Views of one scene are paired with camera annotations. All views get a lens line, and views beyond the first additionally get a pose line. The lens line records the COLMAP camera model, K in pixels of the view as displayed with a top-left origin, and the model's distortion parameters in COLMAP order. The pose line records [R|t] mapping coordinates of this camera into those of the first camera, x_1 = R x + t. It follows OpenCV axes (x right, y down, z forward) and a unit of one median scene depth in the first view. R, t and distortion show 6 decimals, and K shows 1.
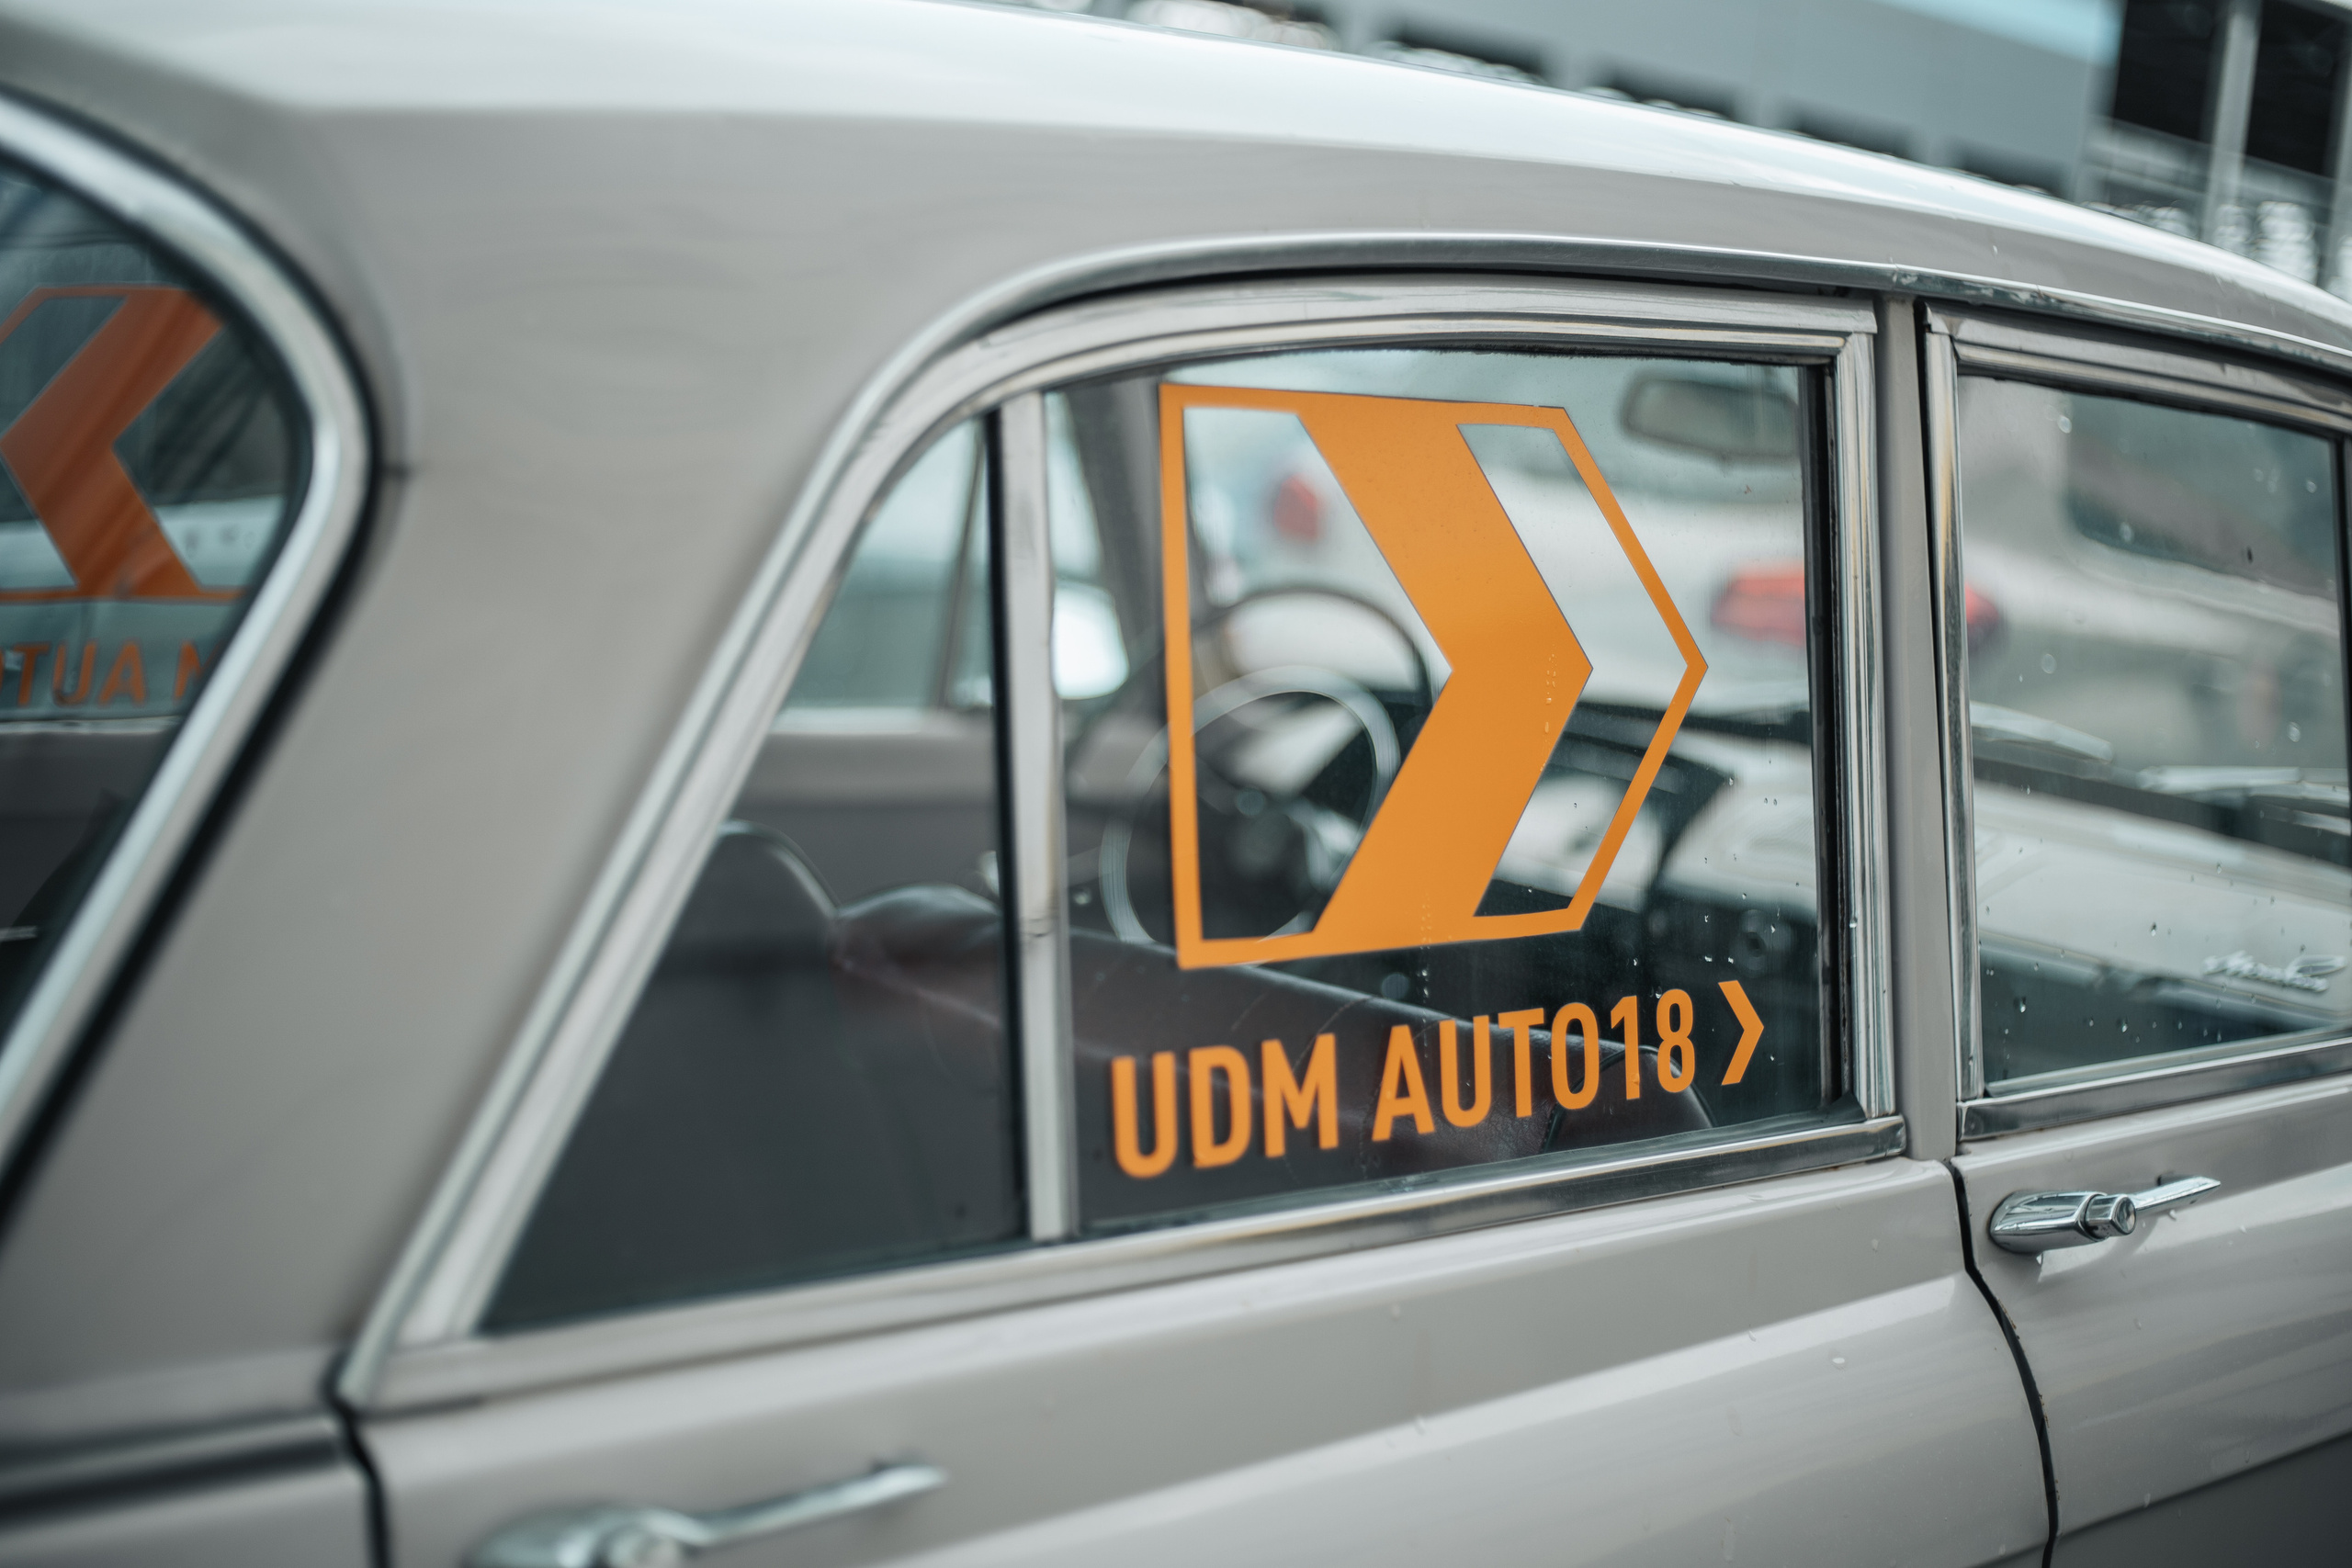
lens RADIAL K [[3338.4, 0, 1176.0], [0, 3338.4, 784.0], [0, 0, 1]] dist [-0.109229, -0.086172]
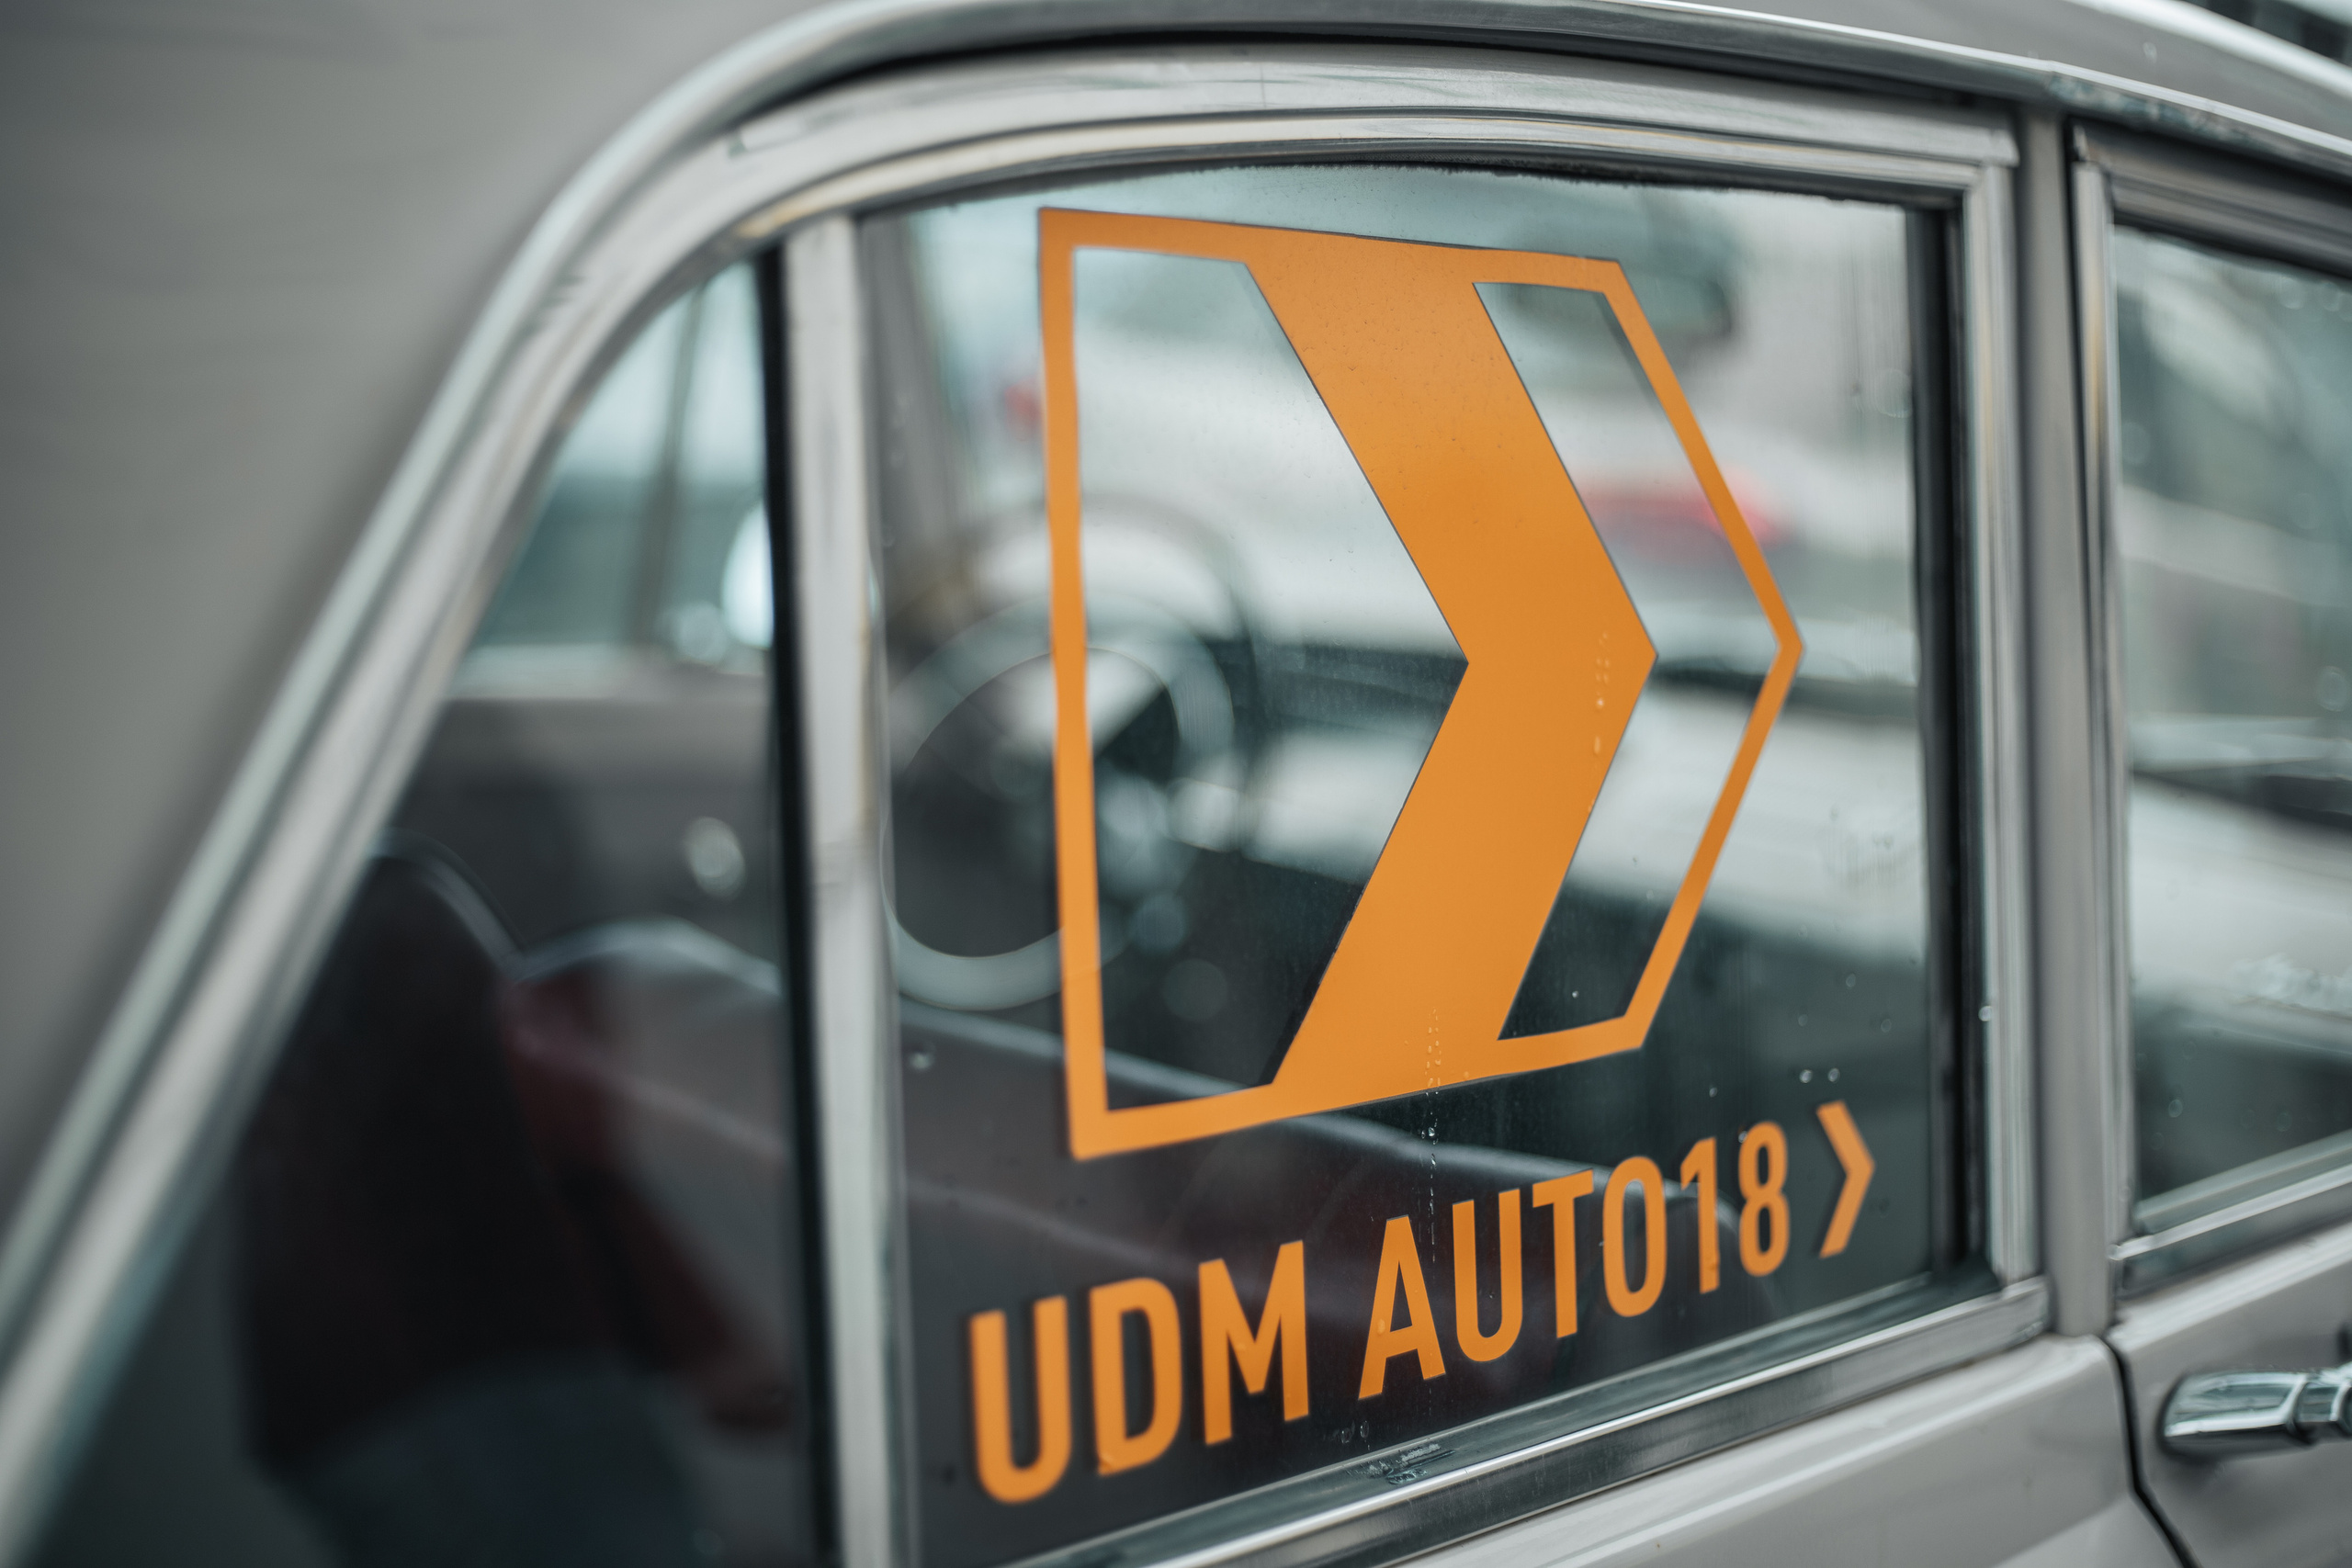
lens RADIAL K [[3338.4, 0, 1176.0], [0, 3338.4, 784.0], [0, 0, 1]] dist [-0.109229, -0.086172]
pose [[0.995446, -0.006115, 0.095135, -0.033560], [0.003023, 0.999463, 0.032613, -0.030171], [-0.095284, -0.032176, 0.994930, 0.338895]]
